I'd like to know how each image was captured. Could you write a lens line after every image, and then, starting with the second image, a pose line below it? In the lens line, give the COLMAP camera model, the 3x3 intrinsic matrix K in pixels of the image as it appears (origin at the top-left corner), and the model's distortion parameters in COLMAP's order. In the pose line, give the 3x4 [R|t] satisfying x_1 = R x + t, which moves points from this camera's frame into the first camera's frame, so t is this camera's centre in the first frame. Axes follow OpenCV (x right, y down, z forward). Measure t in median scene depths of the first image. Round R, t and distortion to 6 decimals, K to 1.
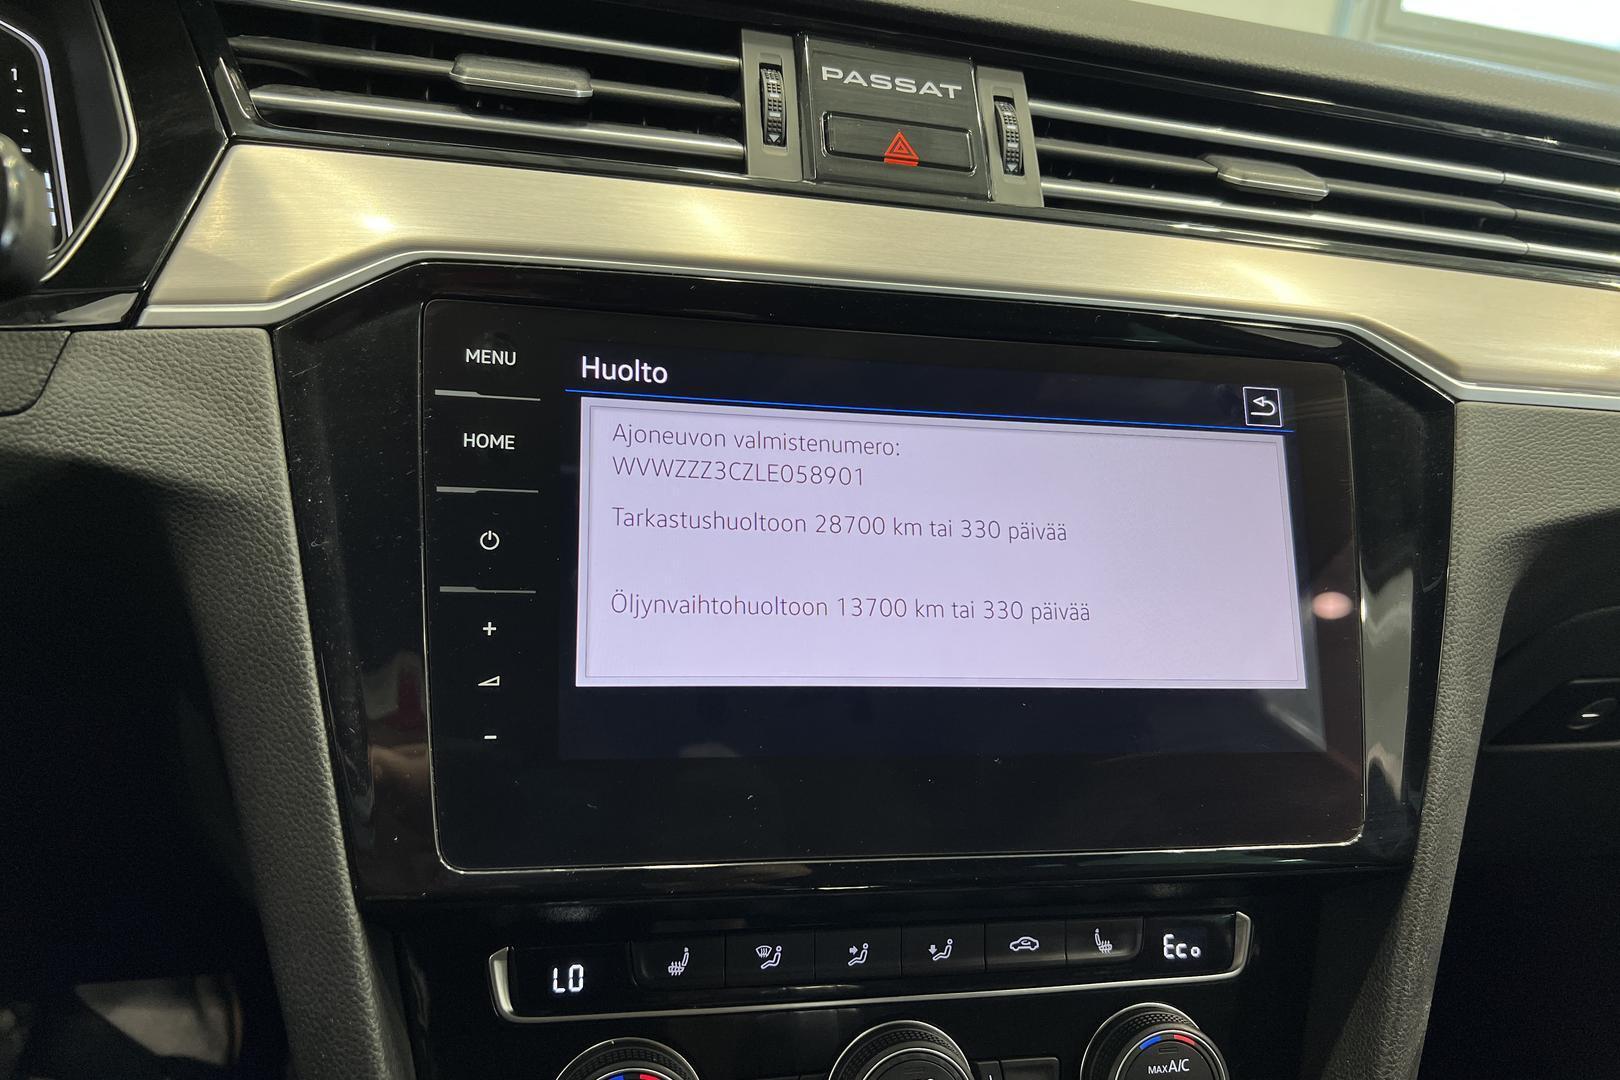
lens RADIAL K [[1179.3, 0, 814.5], [0, 1179.3, 551.3], [0, 0, 1]] dist [0.001652, -0.025674]
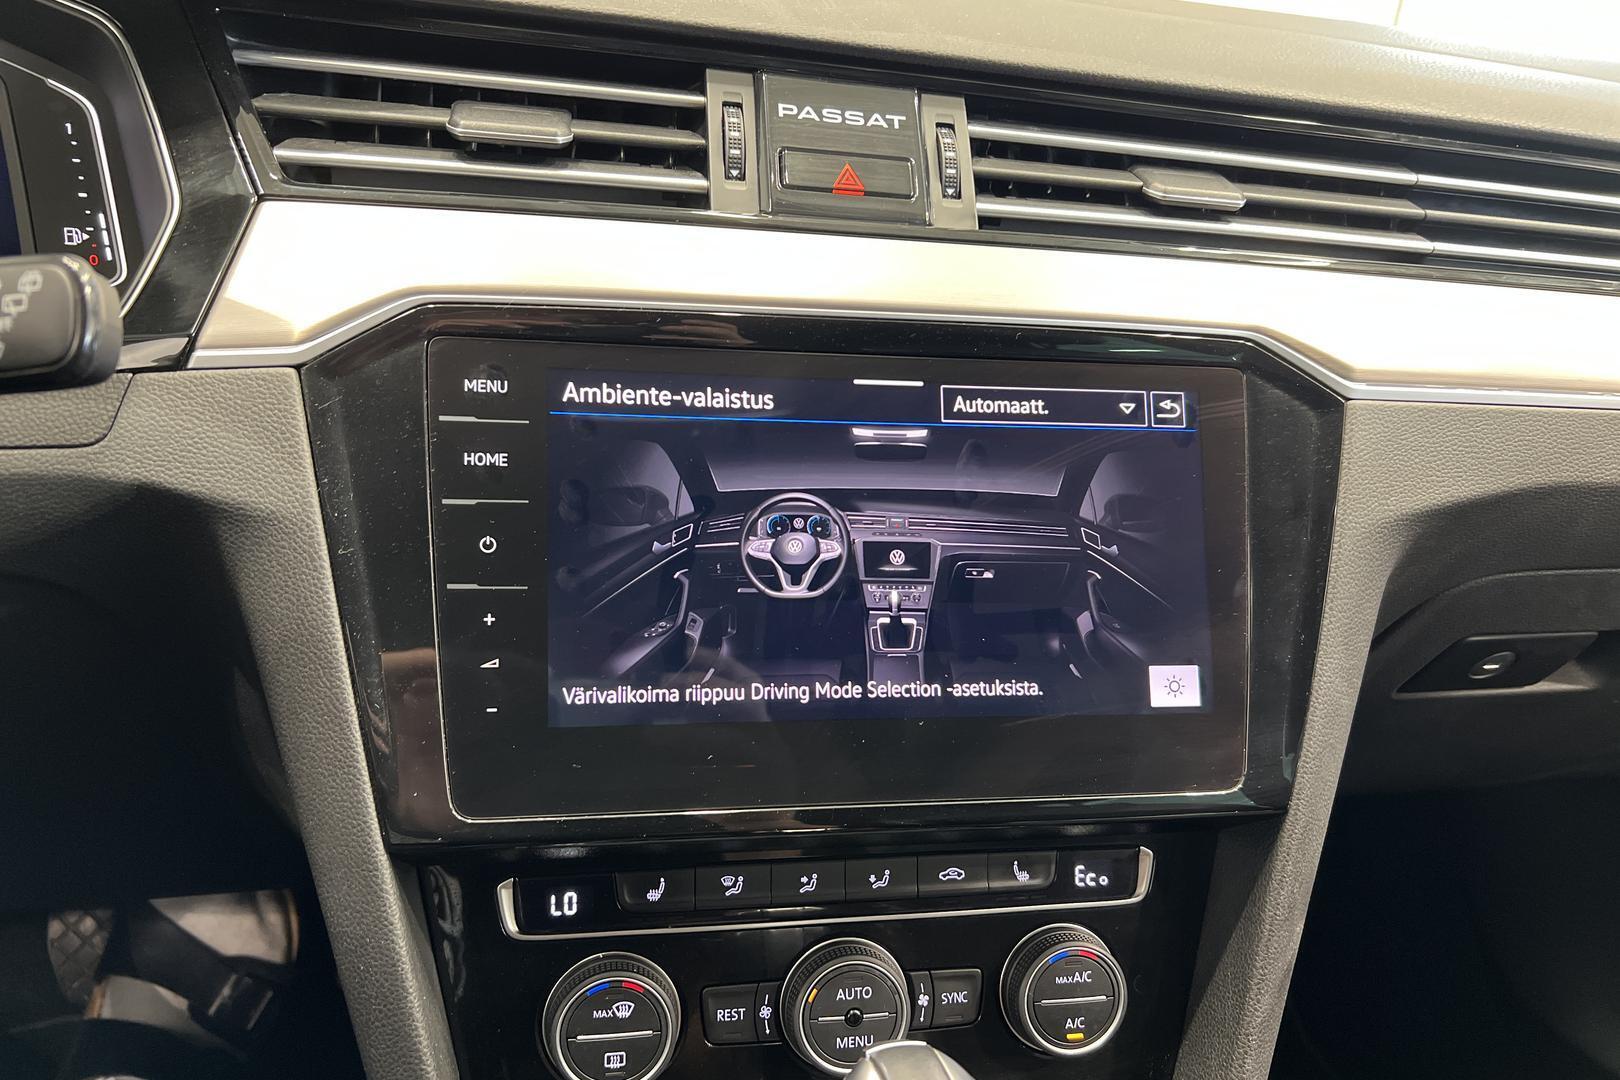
lens RADIAL K [[1179.3, 0, 818.6], [0, 1179.3, 534.0], [0, 0, 1]] dist [0.001652, -0.025674]
pose [[0.999619, -0.004458, -0.027252, 0.079482], [0.006296, 0.997683, 0.067742, -0.086783], [0.026887, -0.067887, 0.997331, -0.154031]]
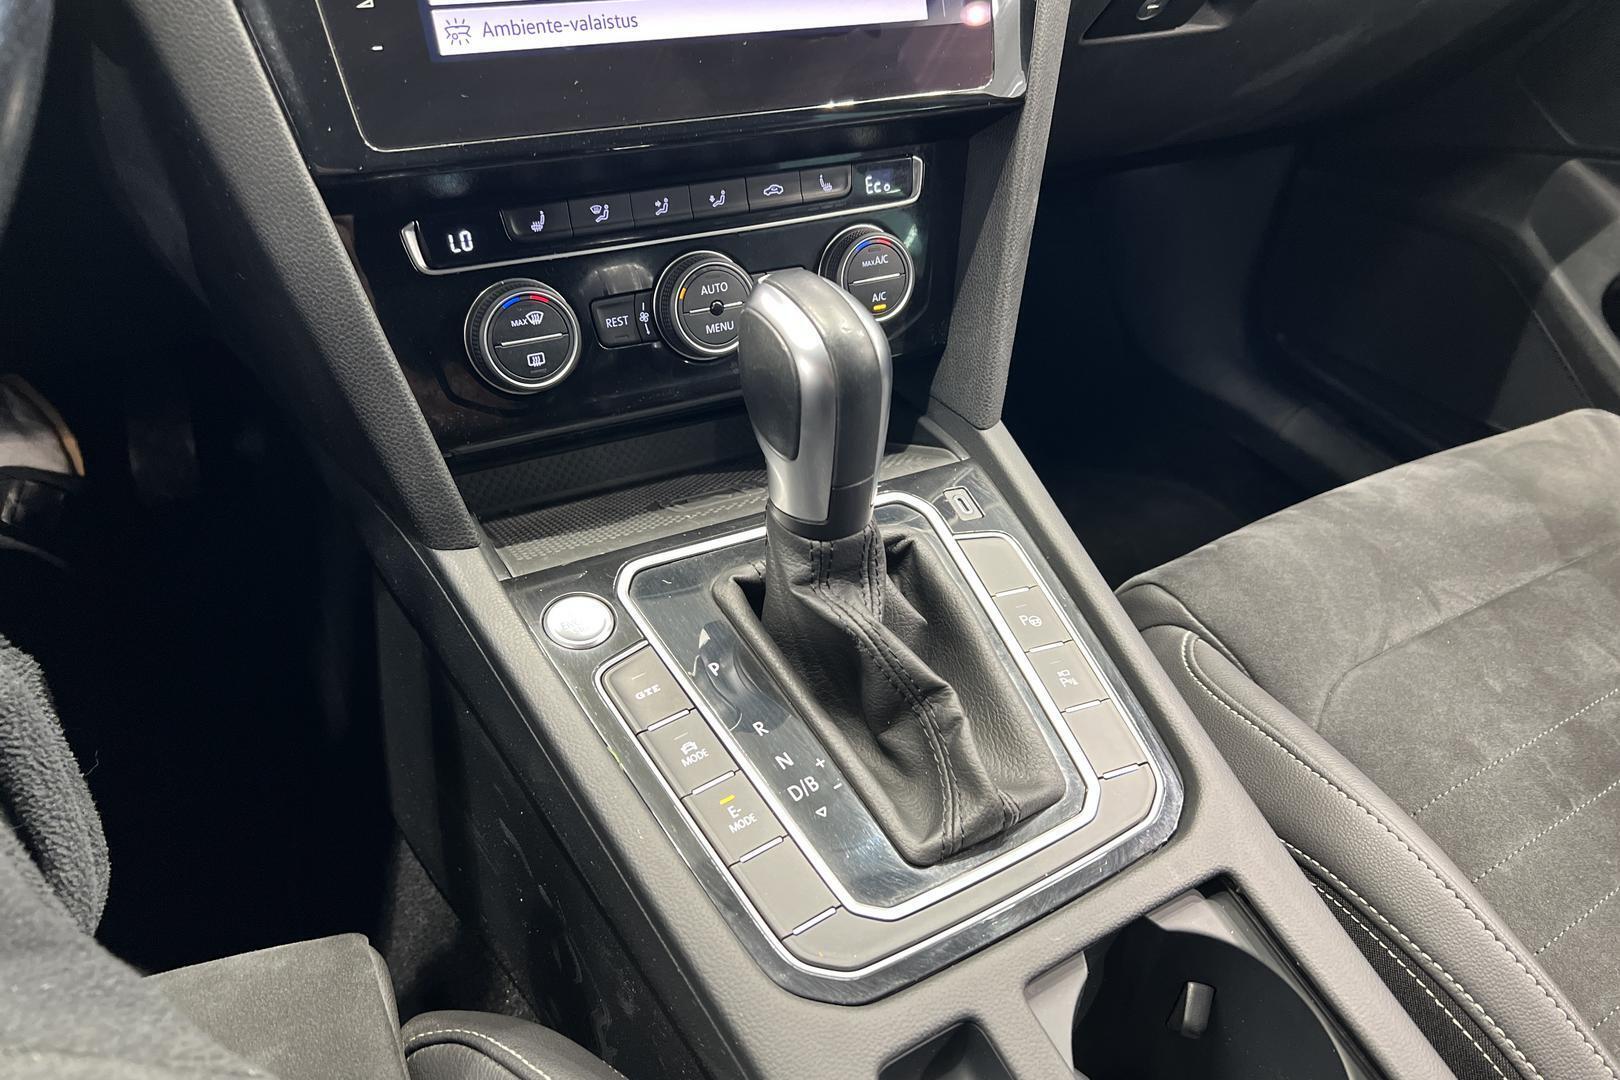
lens RADIAL K [[1244.1, 0, 813.1], [0, 1244.1, 536.0], [0, 0, 1]] dist [0.033218, -0.059815]
pose [[0.953827, -0.186649, 0.235323, -0.209134], [0.077548, 0.909946, 0.407412, 0.106425], [-0.290175, -0.370352, 0.882405, -0.494828]]
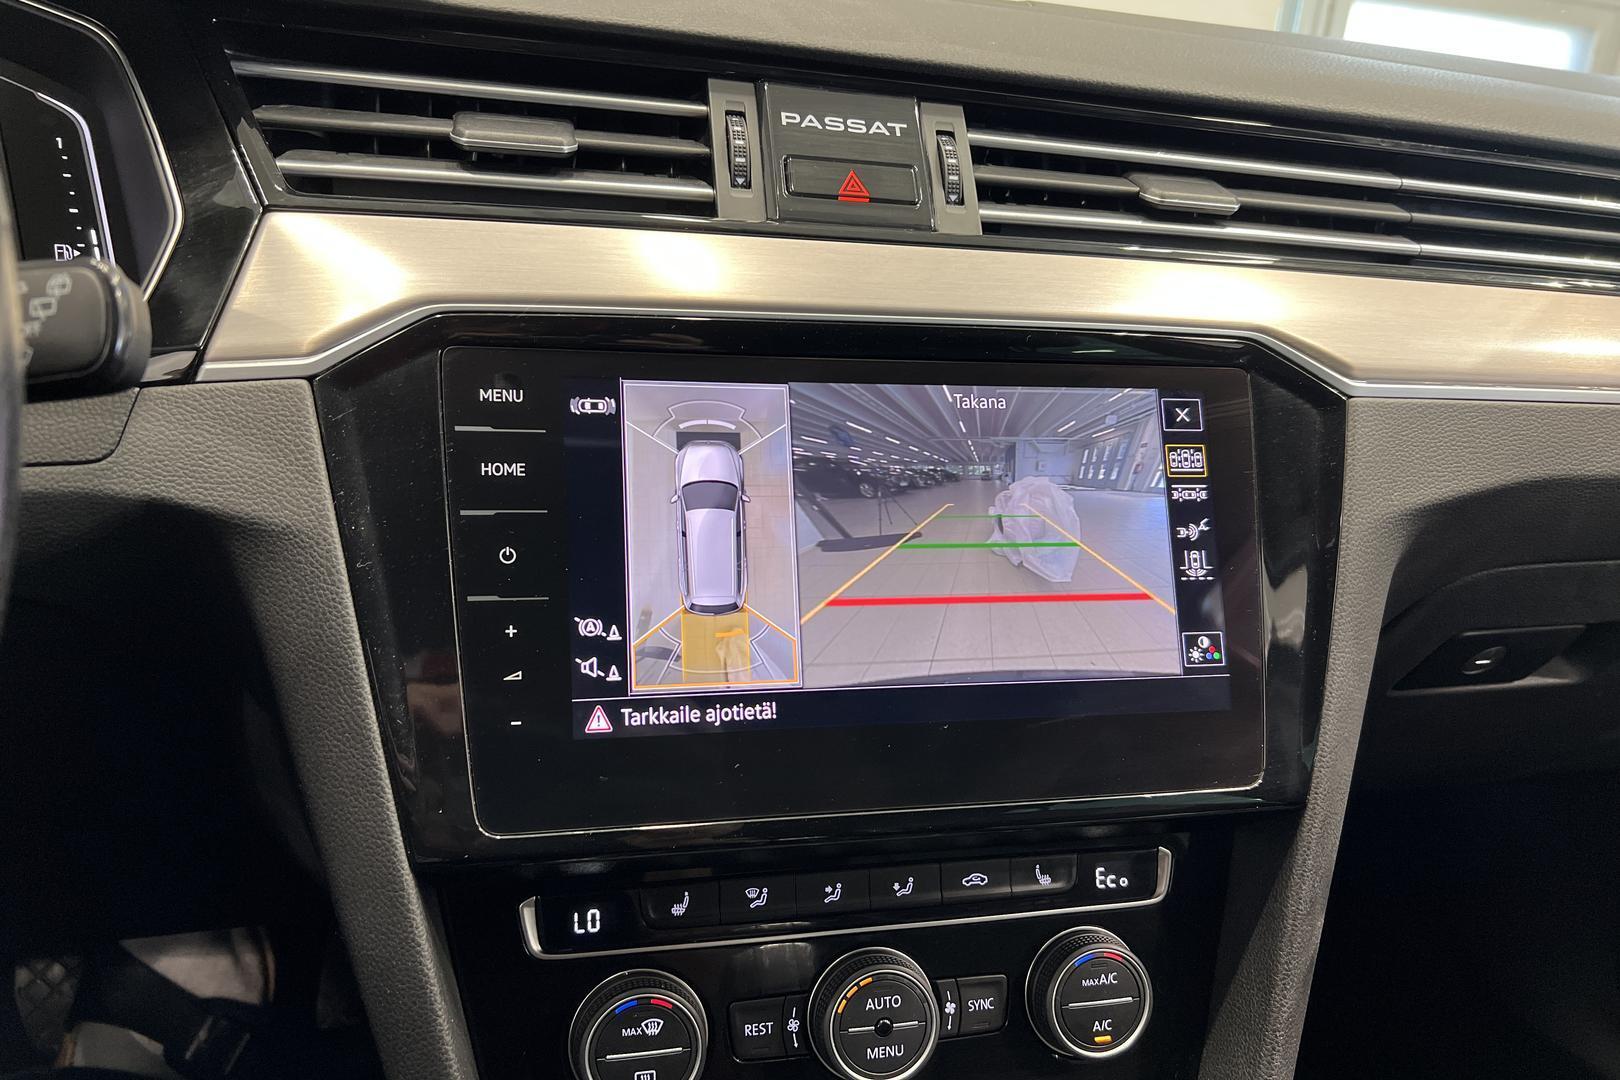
lens RADIAL K [[1179.3, 0, 801.7], [0, 1179.3, 544.5], [0, 0, 1]] dist [0.001652, -0.025674]
pose [[0.999601, -0.027159, 0.007781, 0.006347], [0.026729, 0.998347, 0.050871, -0.063390], [-0.009149, -0.050643, 0.998675, -0.149718]]
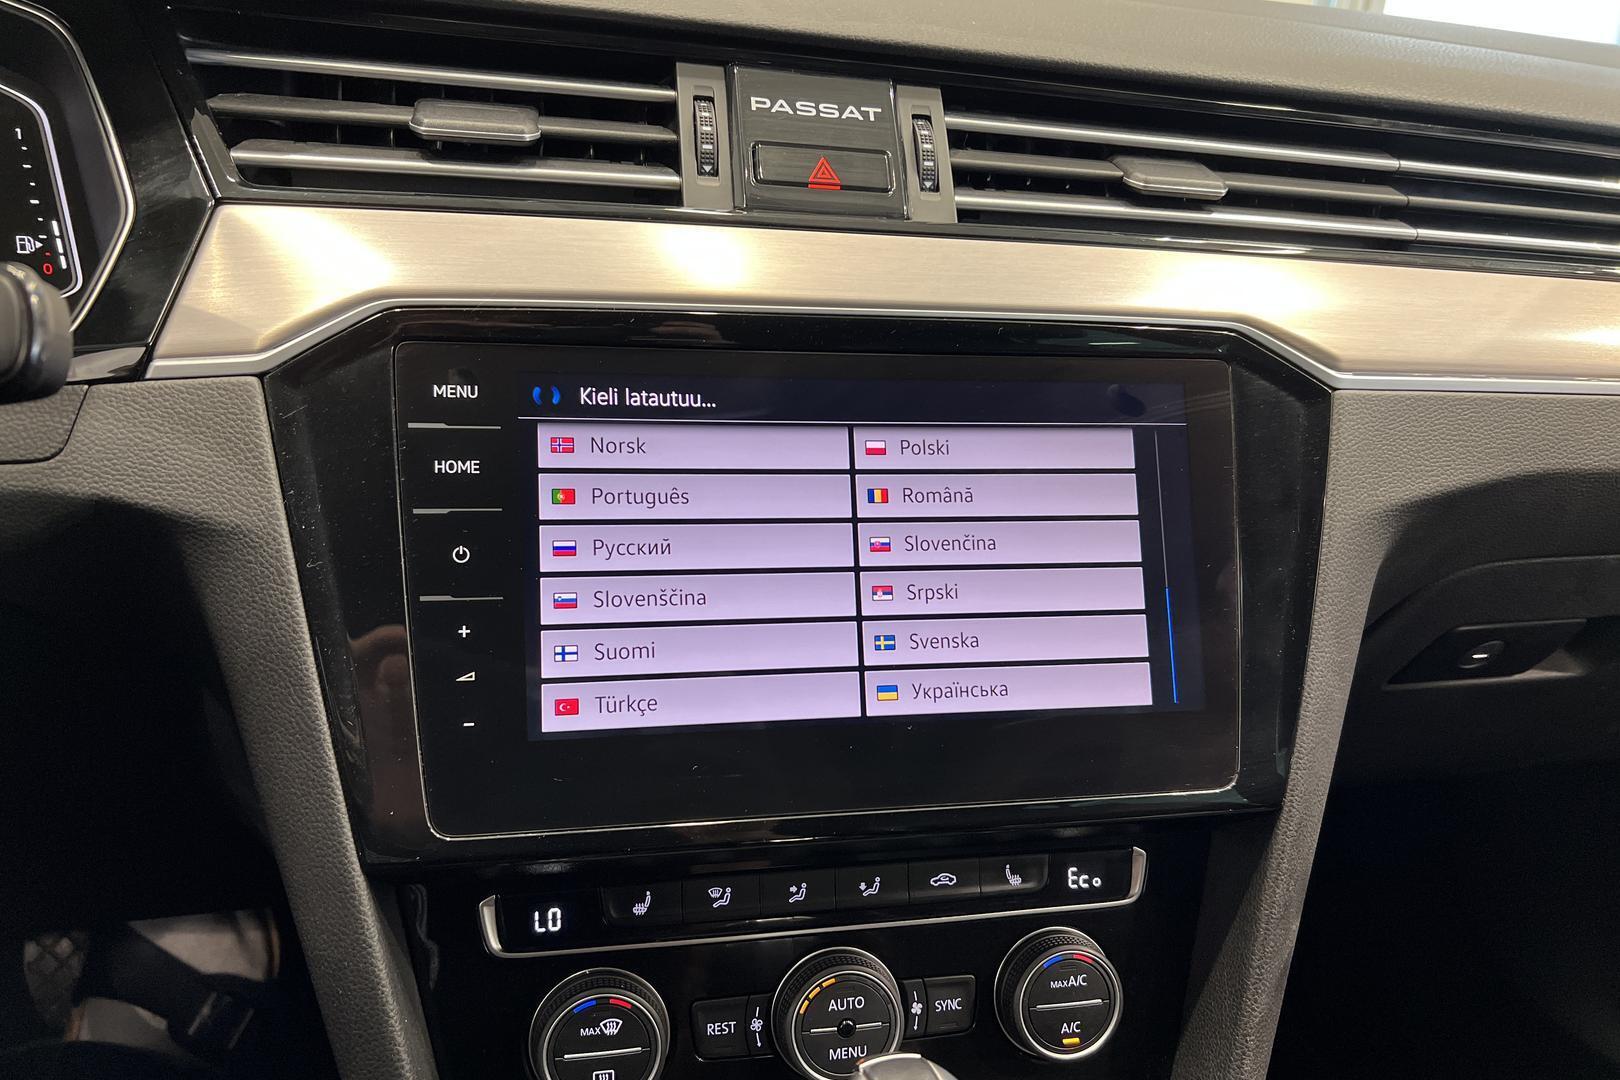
lens RADIAL K [[1179.3, 0, 816.4], [0, 1179.3, 541.0], [0, 0, 1]] dist [0.001652, -0.025674]
pose [[0.999637, -0.023996, -0.012268, 0.076737], [0.024851, 0.996862, 0.075161, -0.089000], [0.010426, -0.075438, 0.997096, -0.129692]]
